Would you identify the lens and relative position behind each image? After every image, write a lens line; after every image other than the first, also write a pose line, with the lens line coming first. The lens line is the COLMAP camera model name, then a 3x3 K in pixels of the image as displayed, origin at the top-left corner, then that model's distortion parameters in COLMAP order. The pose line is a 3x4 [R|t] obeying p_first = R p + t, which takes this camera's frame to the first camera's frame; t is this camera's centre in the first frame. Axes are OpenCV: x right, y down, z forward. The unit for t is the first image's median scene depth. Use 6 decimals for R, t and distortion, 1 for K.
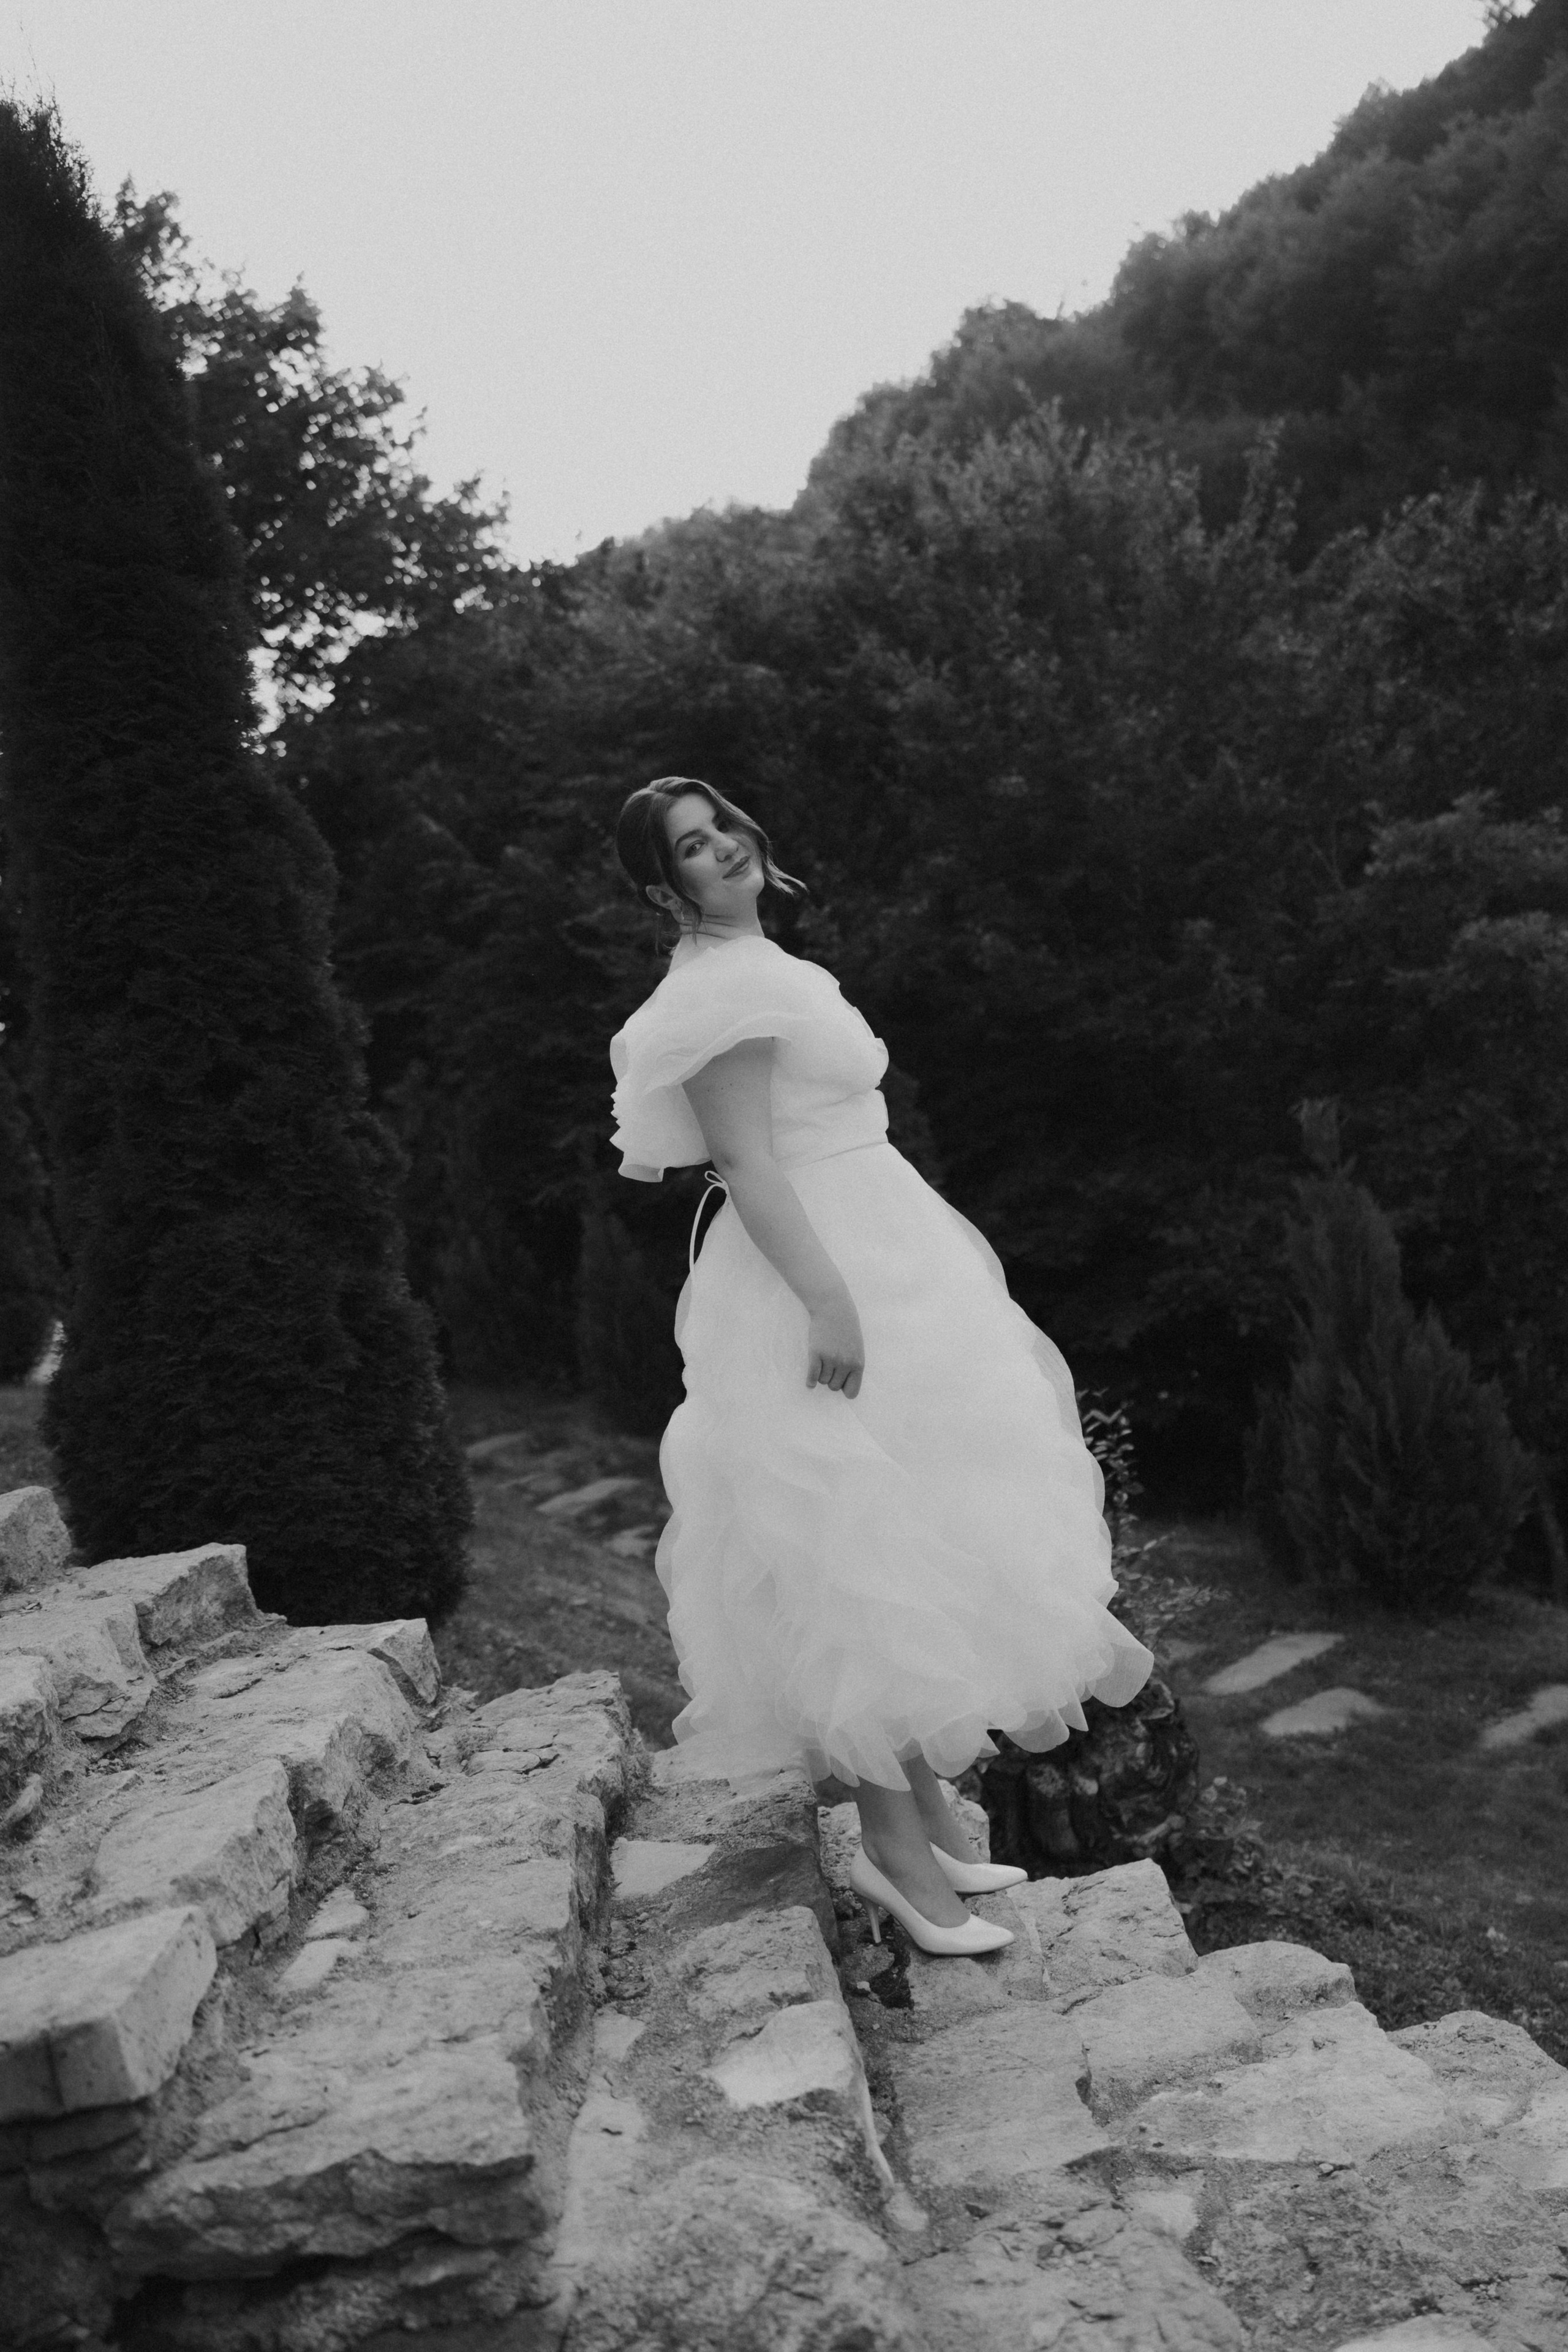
lens RADIAL K [[1882.4, 0, 793.1], [0, 1882.4, 1218.8], [0, 0, 1]] dist [0.009022, 0.001733]
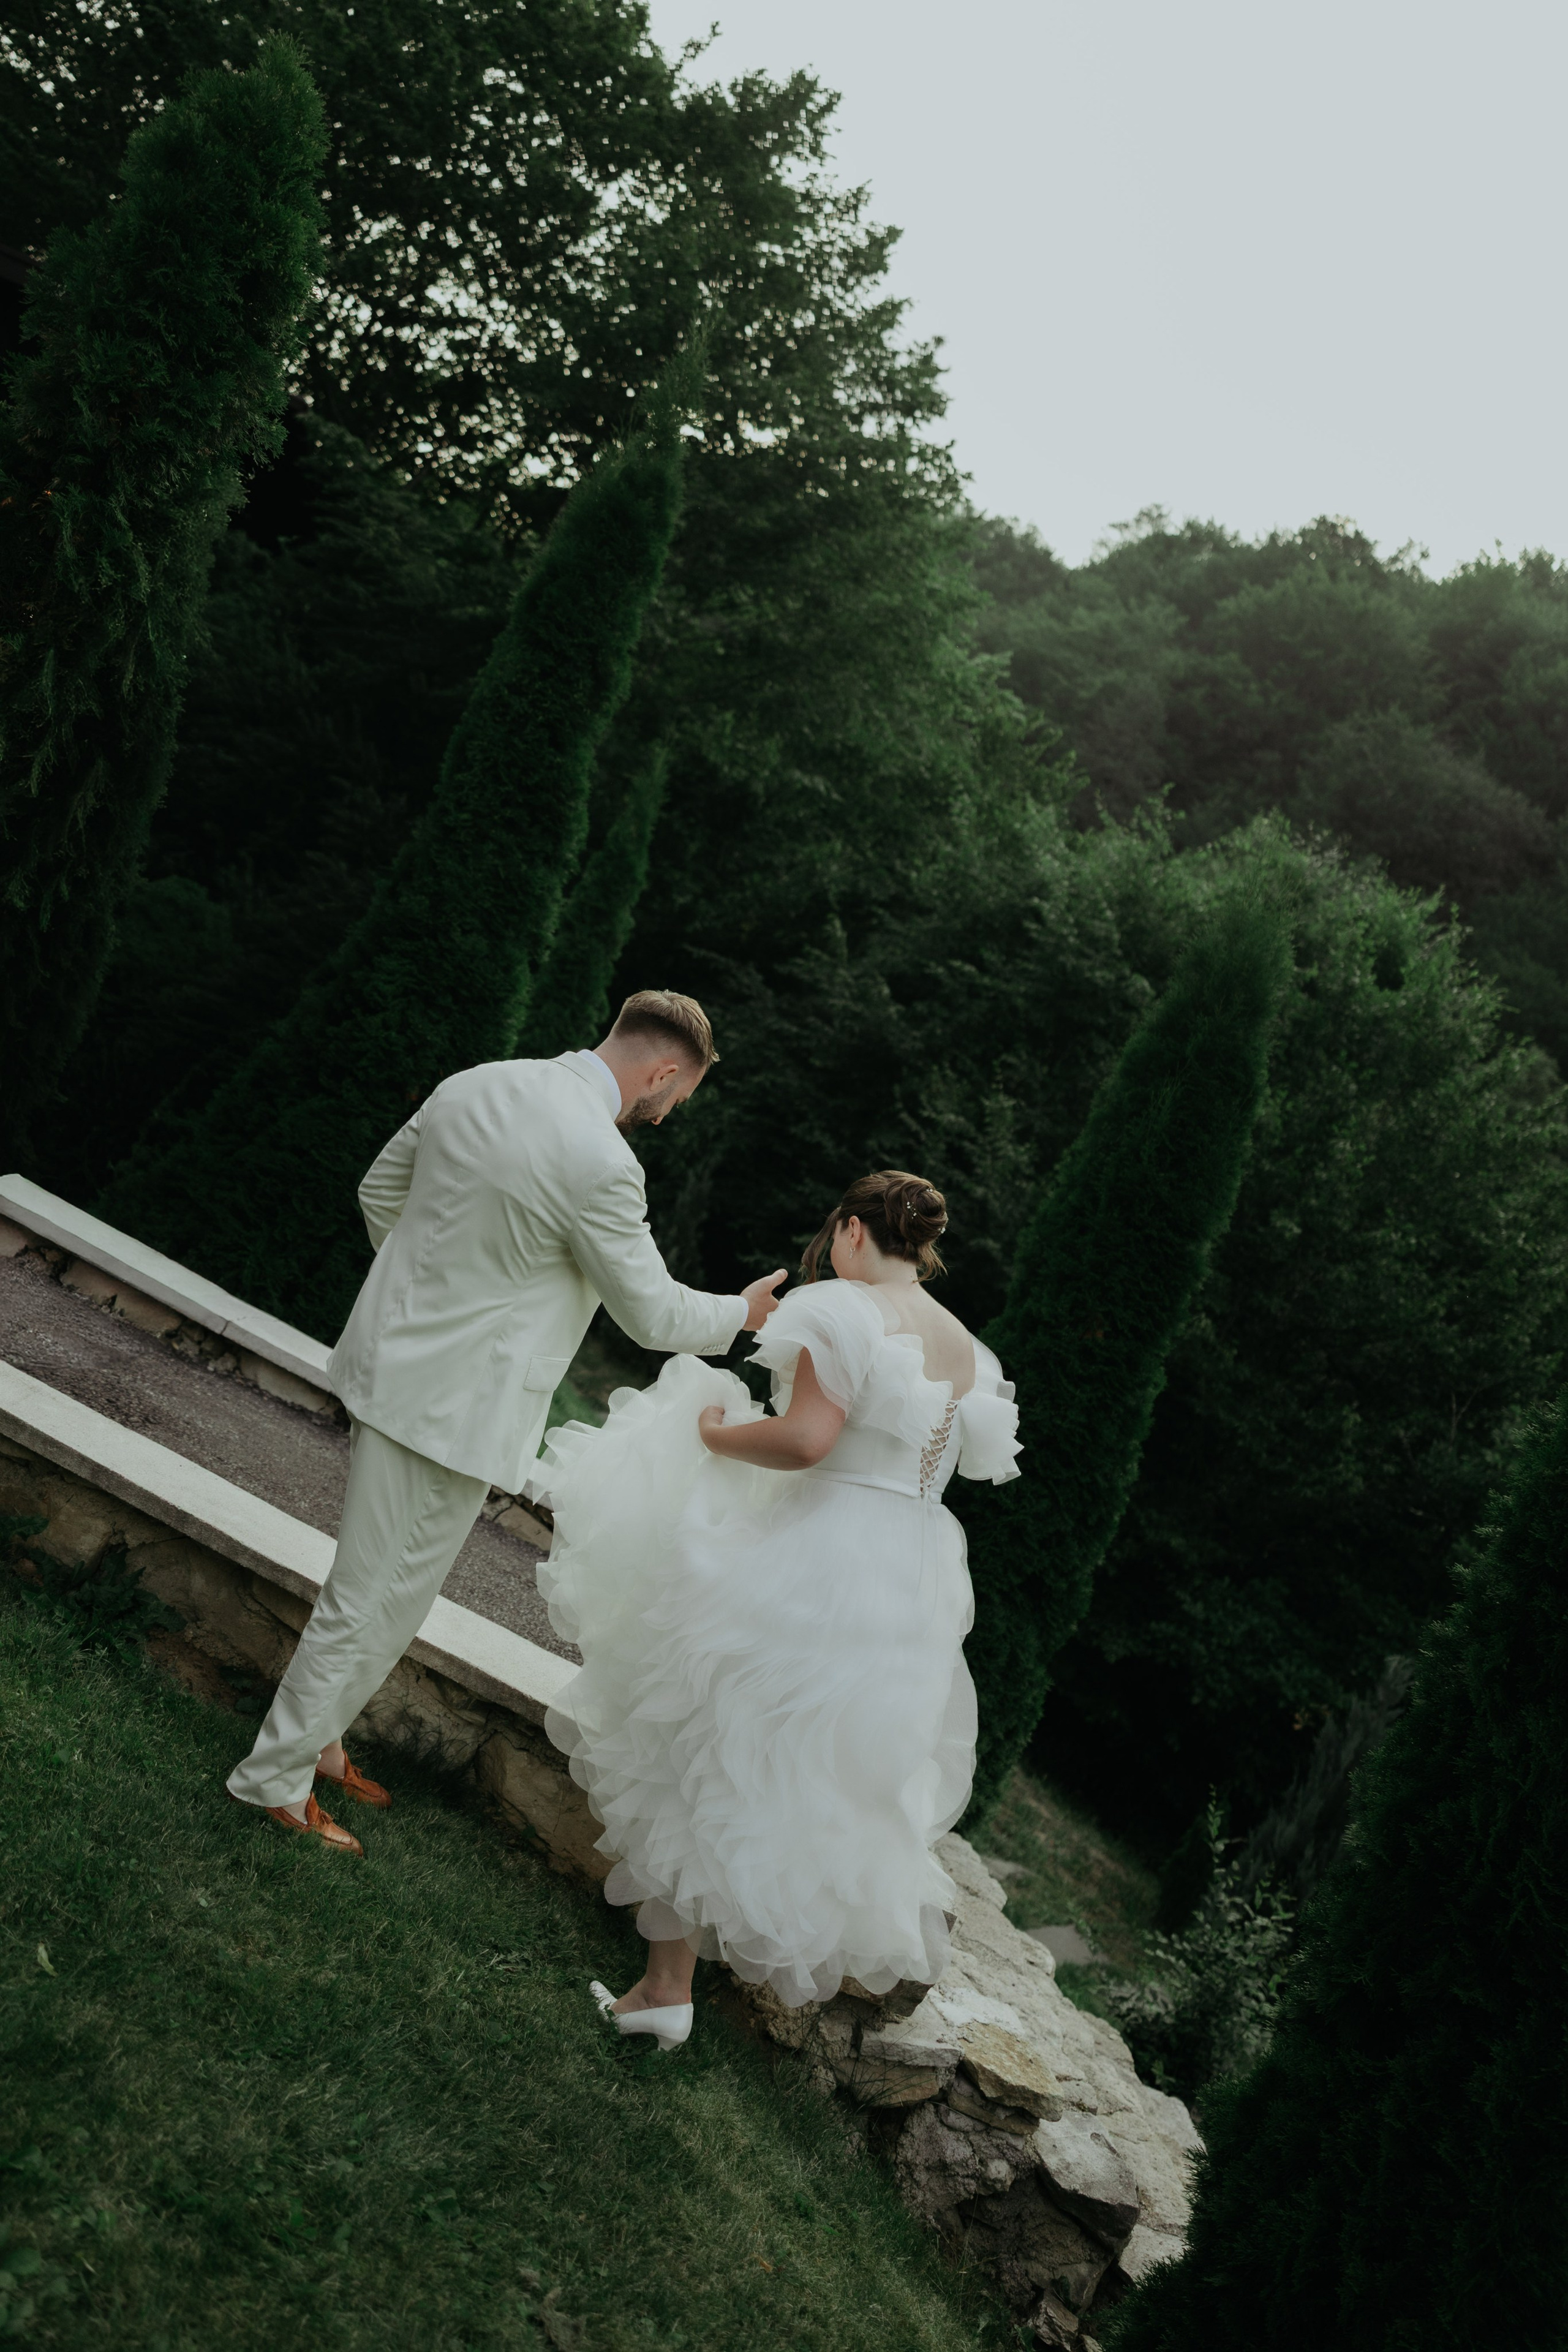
lens RADIAL K [[1882.4, 0, 765.5], [0, 1882.4, 1171.4], [0, 0, 1]] dist [0.009022, 0.001733]
pose [[0.825653, 0.558541, 0.079556, -0.291101], [-0.560212, 0.828348, -0.001589, -0.069938], [-0.066788, -0.043257, 0.996829, -0.202795]]
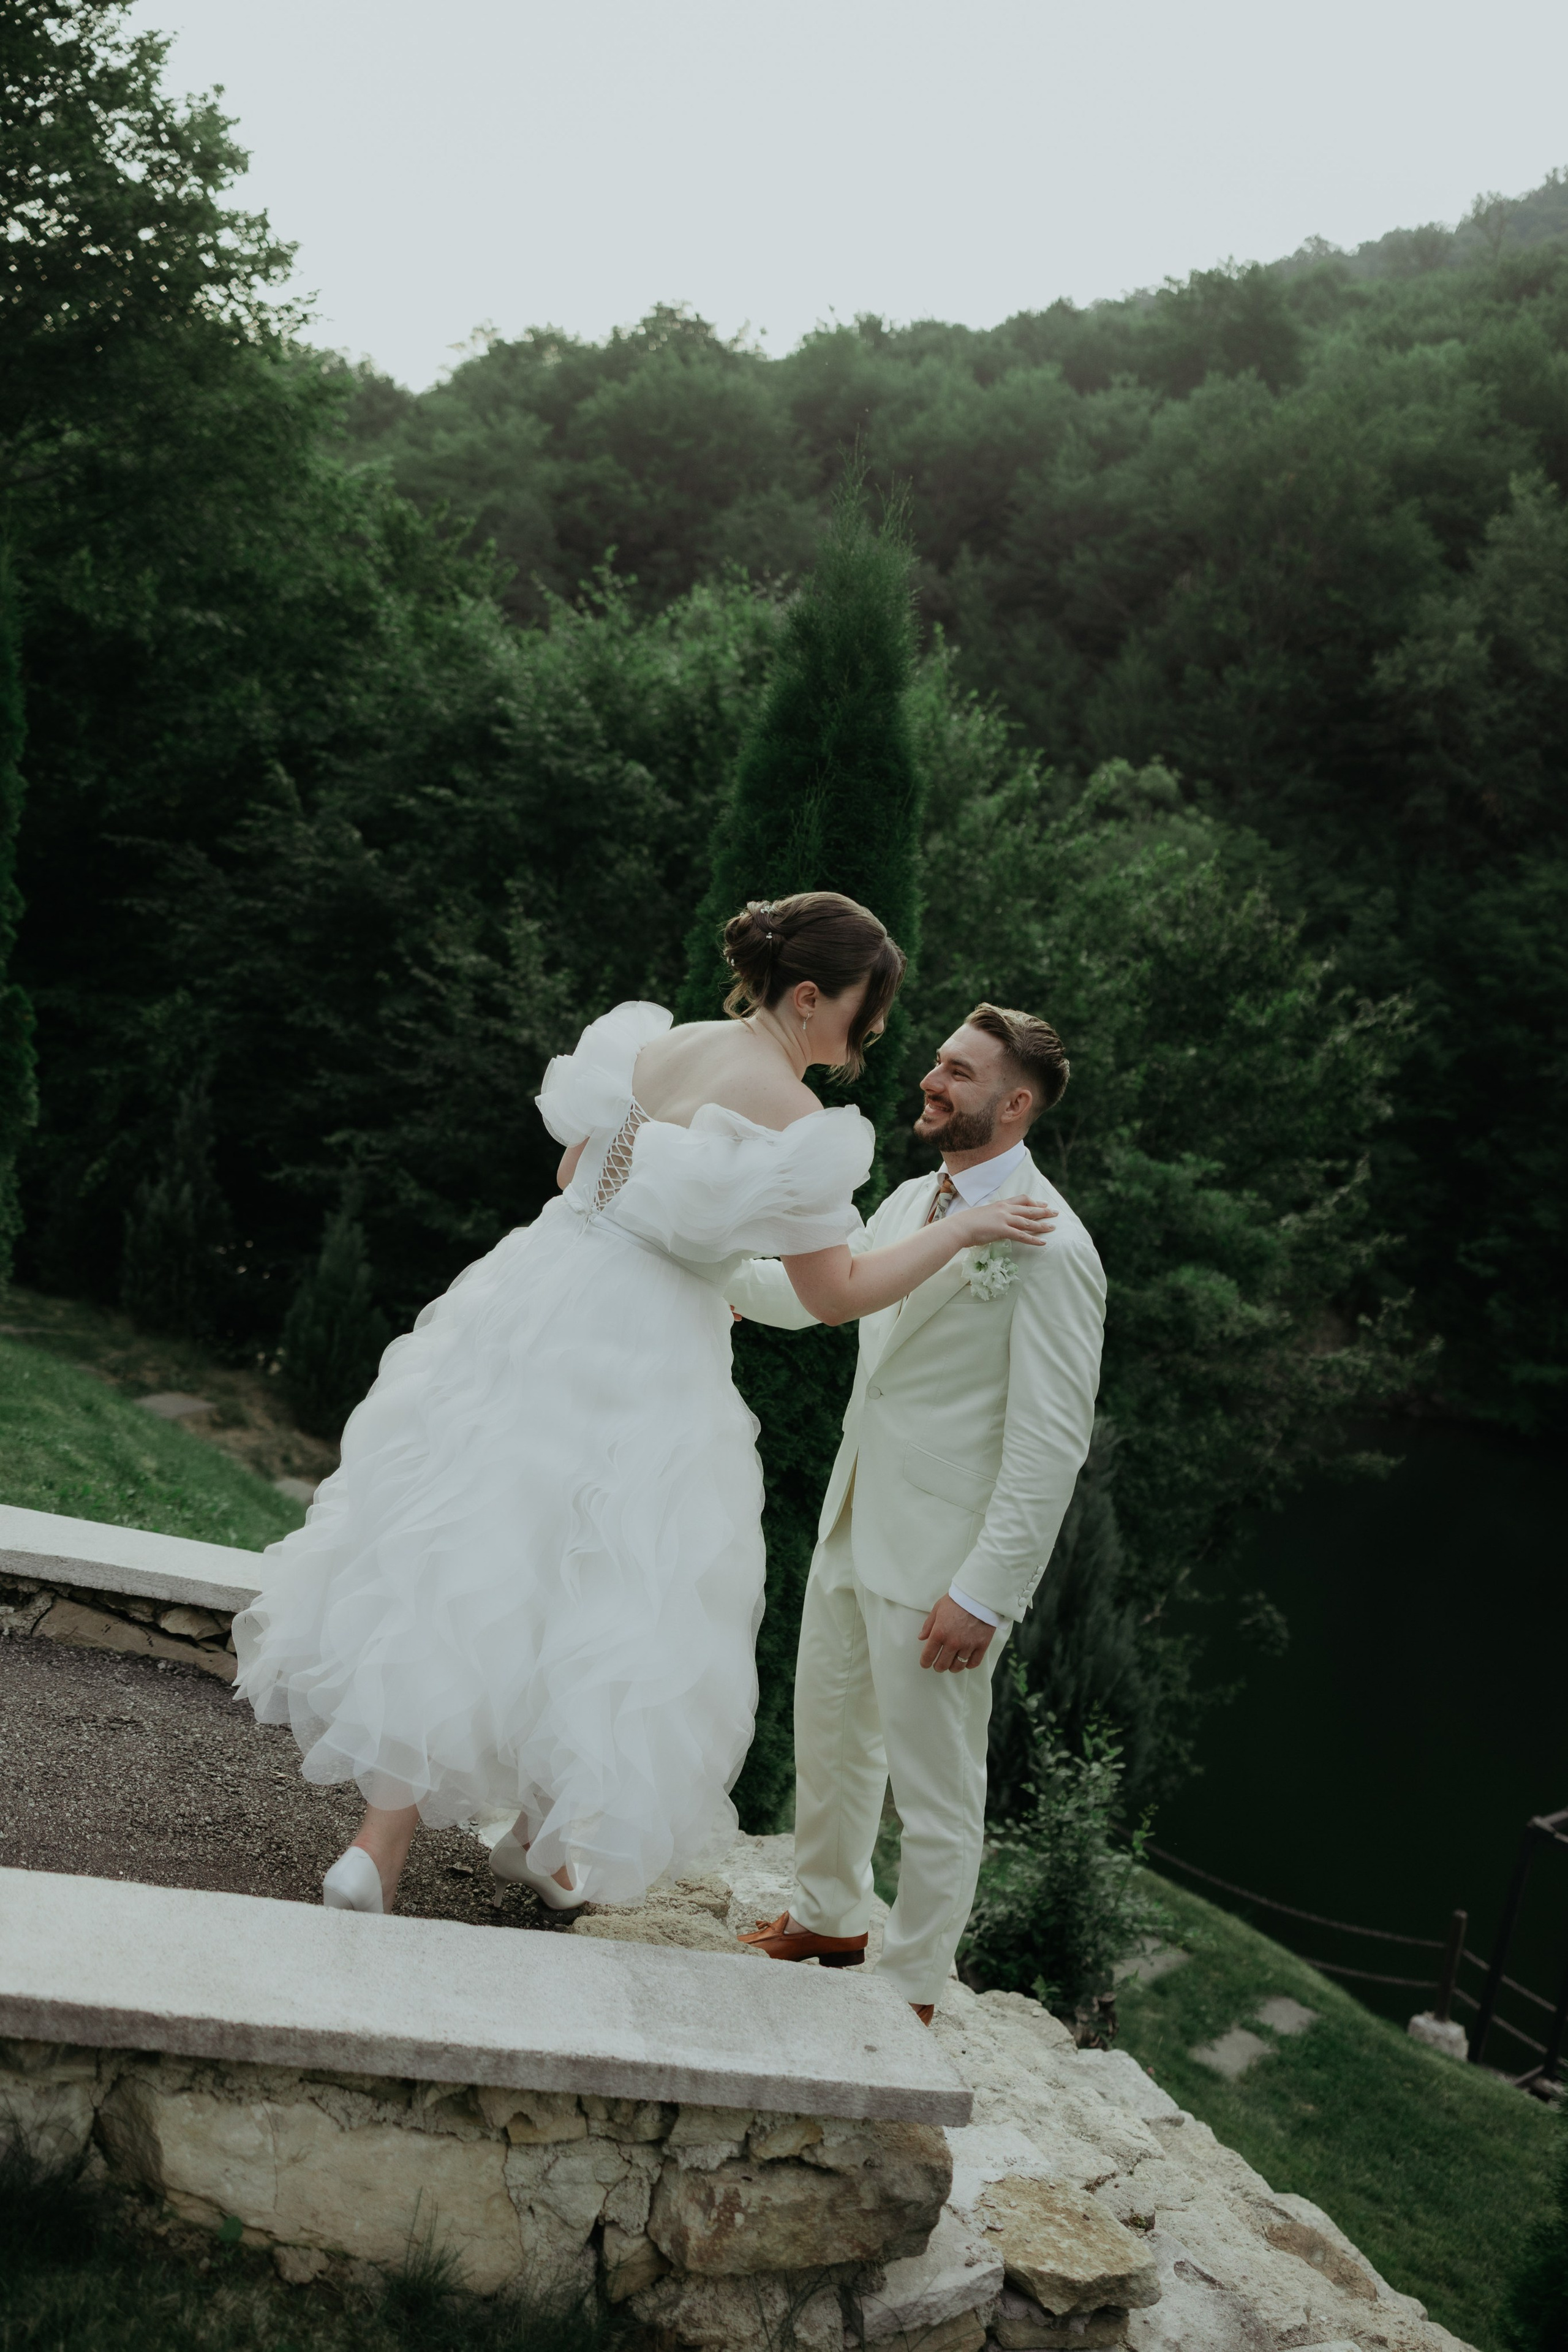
lens RADIAL K [[1882.4, 0, 778.7], [0, 1882.4, 1186.7], [0, 0, 1]] dist [0.009022, 0.001733]
pose [[0.876983, 0.335122, 0.344375, -0.284003], [-0.339450, 0.939314, -0.049636, -0.053825], [-0.340110, -0.073368, 0.937519, -0.045426]]
